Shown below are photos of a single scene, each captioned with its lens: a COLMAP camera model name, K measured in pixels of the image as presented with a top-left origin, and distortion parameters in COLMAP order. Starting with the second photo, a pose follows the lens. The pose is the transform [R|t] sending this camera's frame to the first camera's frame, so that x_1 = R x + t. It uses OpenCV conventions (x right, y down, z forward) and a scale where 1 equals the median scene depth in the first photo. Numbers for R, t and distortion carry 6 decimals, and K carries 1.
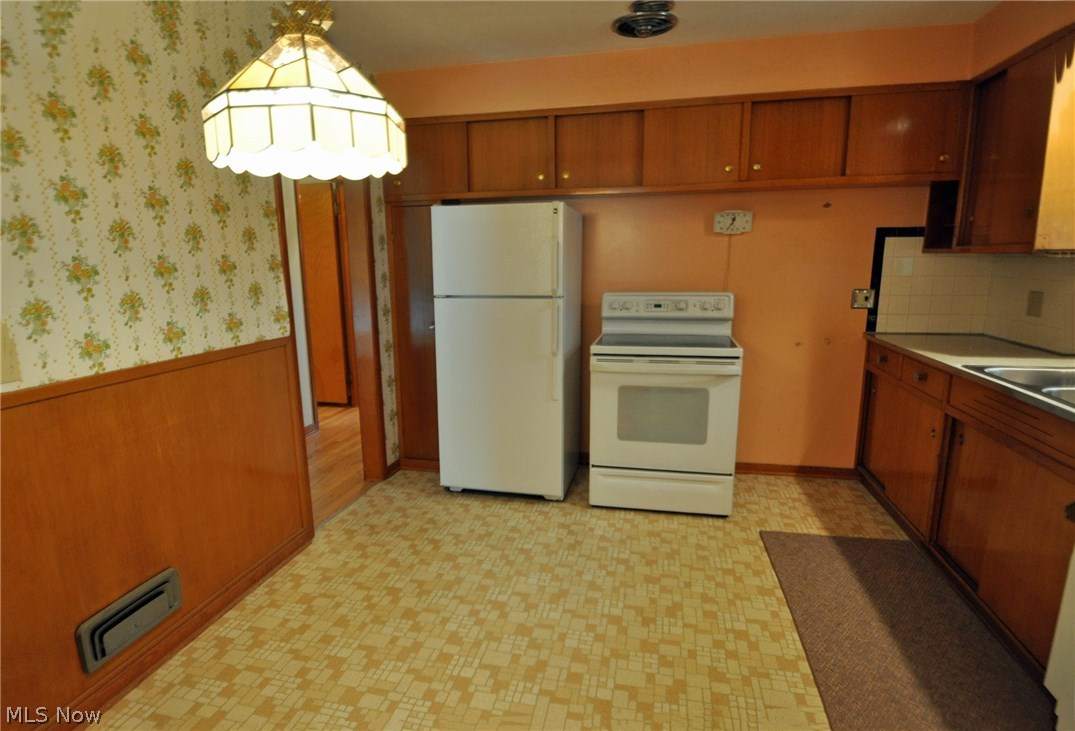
lens RADIAL K [[594.4, 0, 520.3], [0, 594.4, 382.5], [0, 0, 1]] dist [-0.001111, -0.000344]
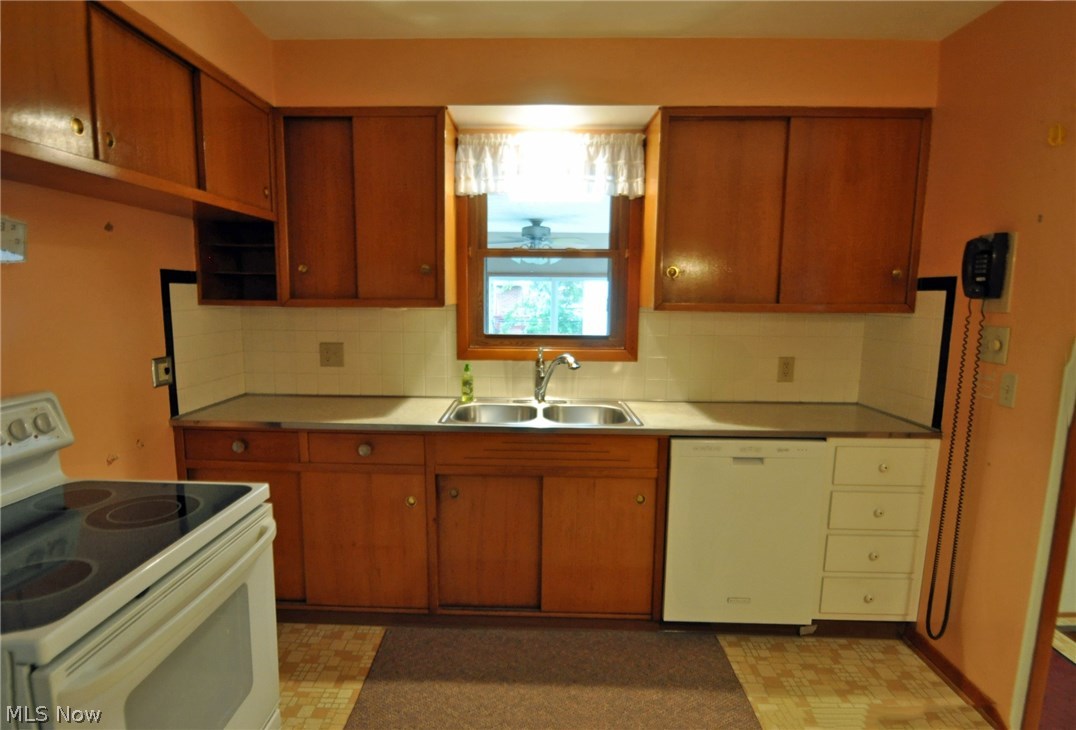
lens RADIAL K [[595.0, 0, 520.8], [0, 595.0, 382.1], [0, 0, 1]] dist [-0.001111, -0.000344]
pose [[-0.189143, -0.132567, 0.972960, -0.172220], [0.194625, 0.966127, 0.169471, -0.172512], [-0.962469, 0.221417, -0.156935, 0.748204]]
